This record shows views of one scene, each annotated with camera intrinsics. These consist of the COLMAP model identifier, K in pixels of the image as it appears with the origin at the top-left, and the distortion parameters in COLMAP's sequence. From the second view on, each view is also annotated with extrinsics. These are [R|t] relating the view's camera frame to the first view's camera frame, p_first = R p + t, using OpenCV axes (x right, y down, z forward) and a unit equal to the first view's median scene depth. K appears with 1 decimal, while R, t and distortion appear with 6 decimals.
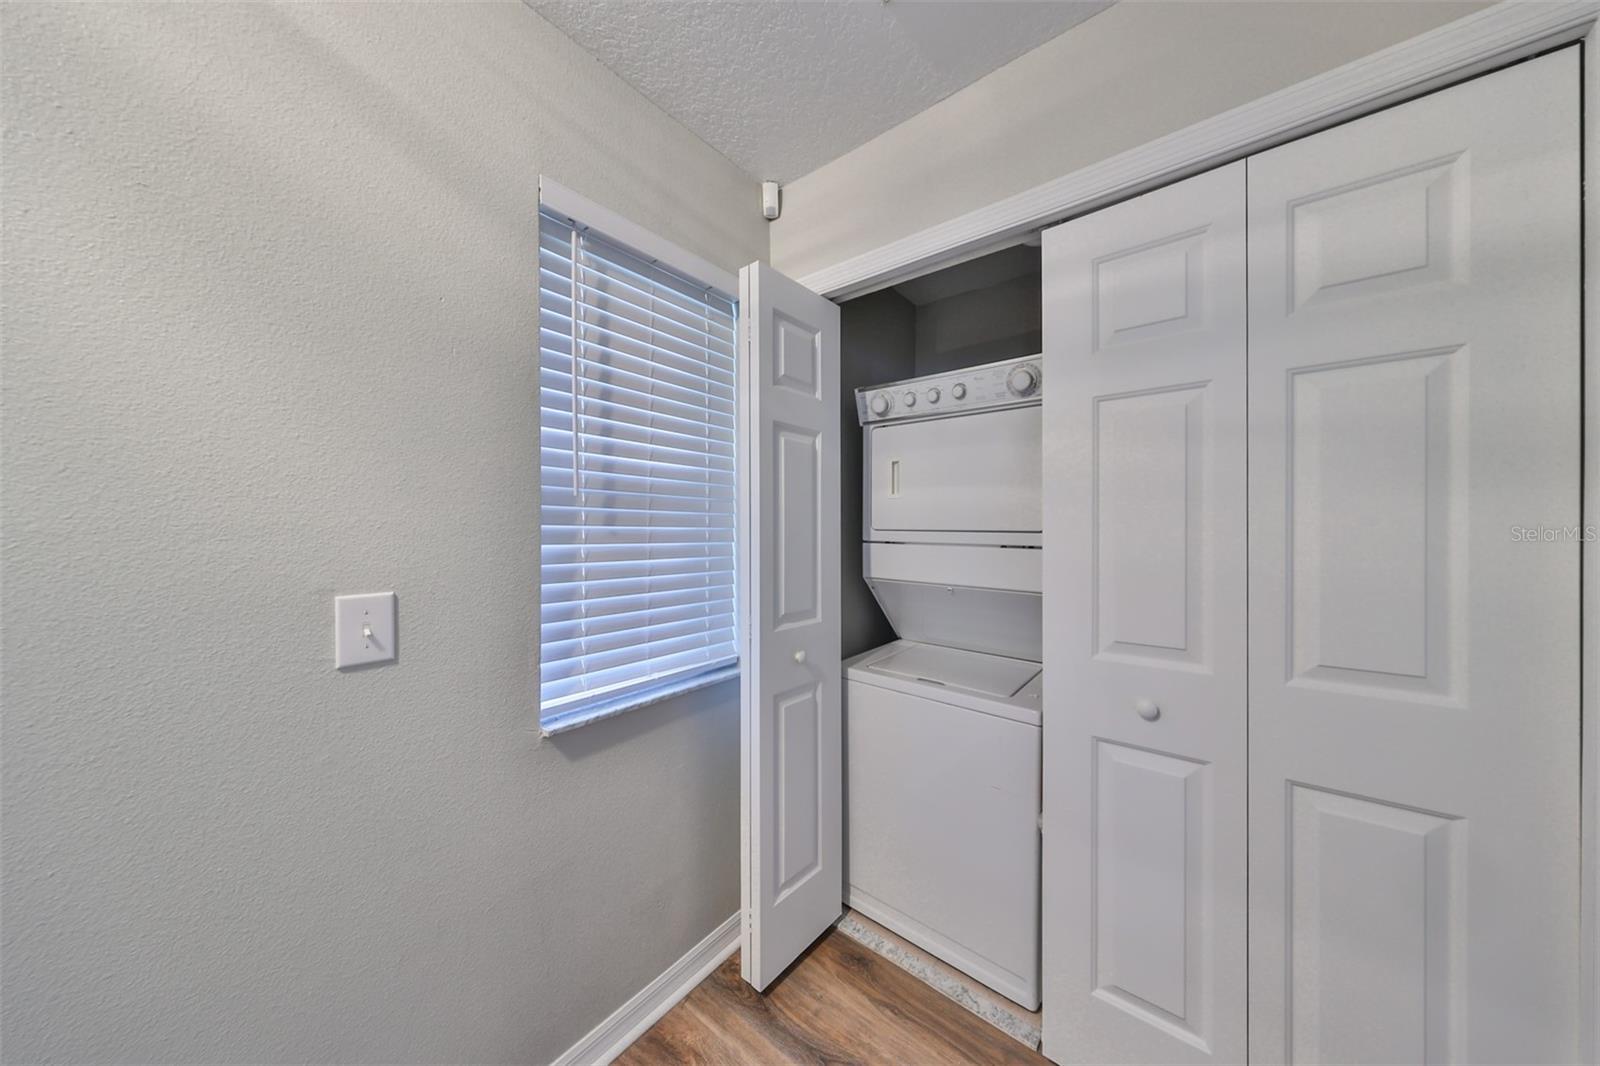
lens RADIAL K [[536.0, 0, 864.6], [0, 536.0, 520.3], [0, 0, 1]] dist [0.000154, 0.000008]
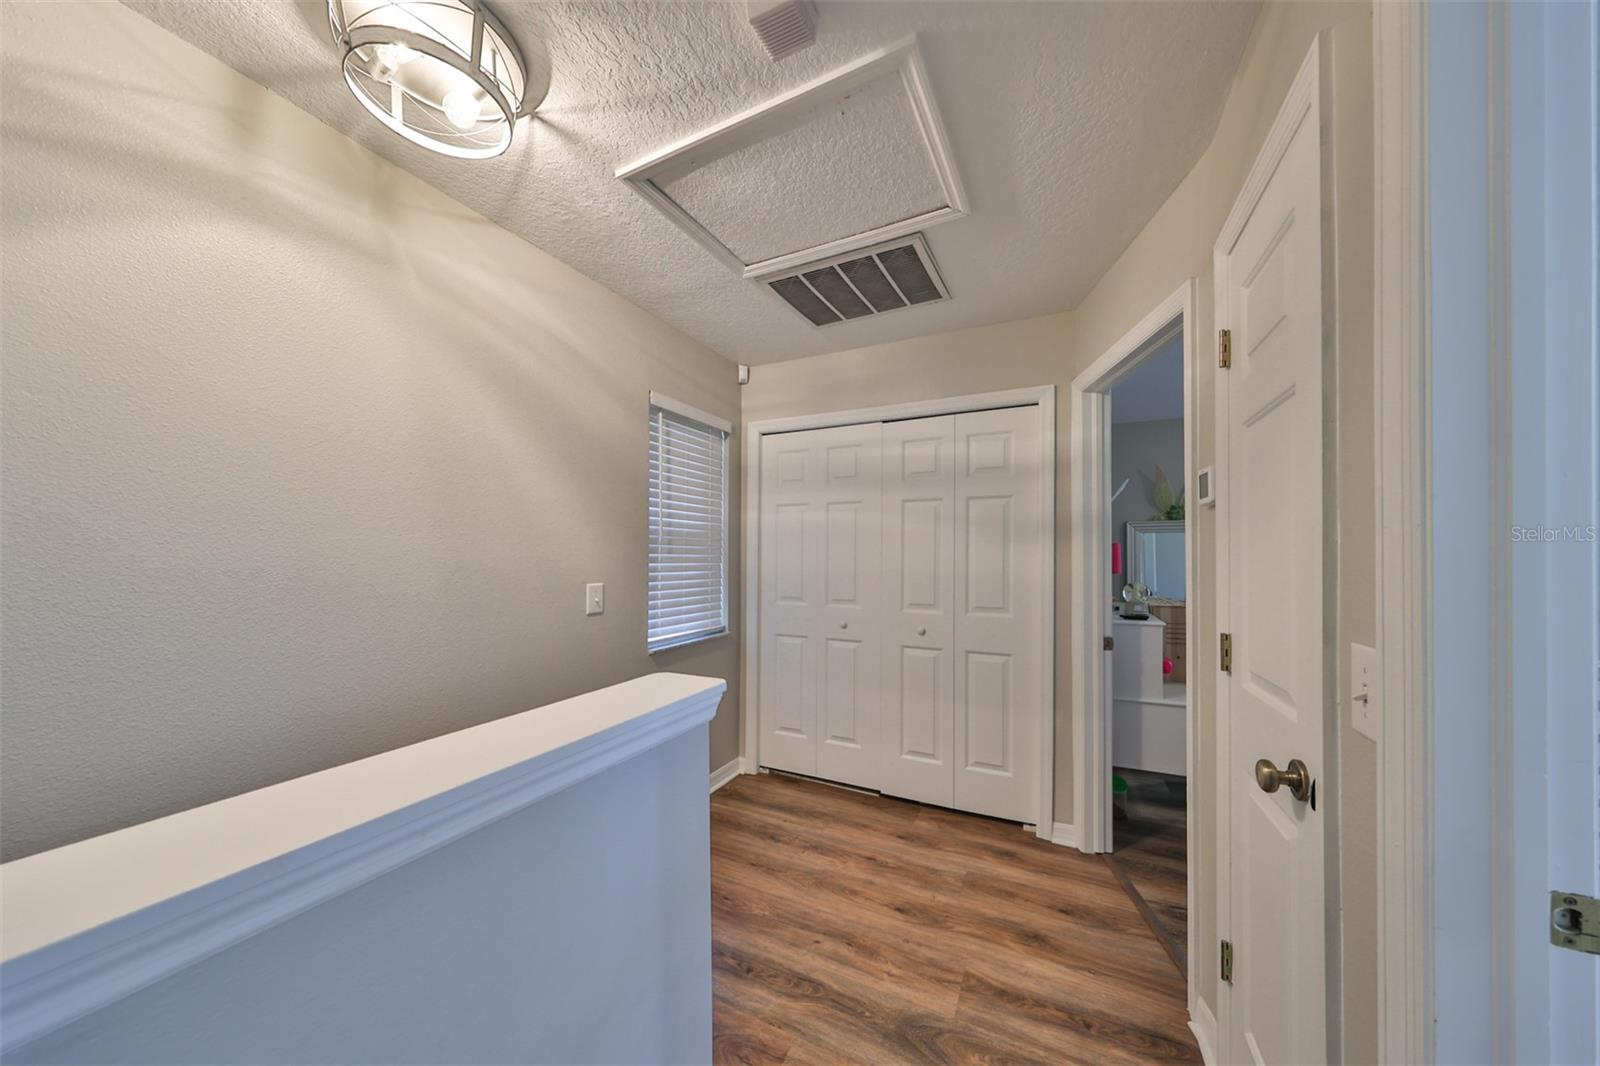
lens RADIAL K [[501.6, 0, 801.1], [0, 501.6, 546.5], [0, 0, 1]] dist [-0.000074, -0.000043]
pose [[0.996085, 0.004367, 0.088291, -0.179619], [-0.004316, 0.999990, -0.000767, -0.021507], [-0.088294, 0.000383, 0.996094, -1.007538]]
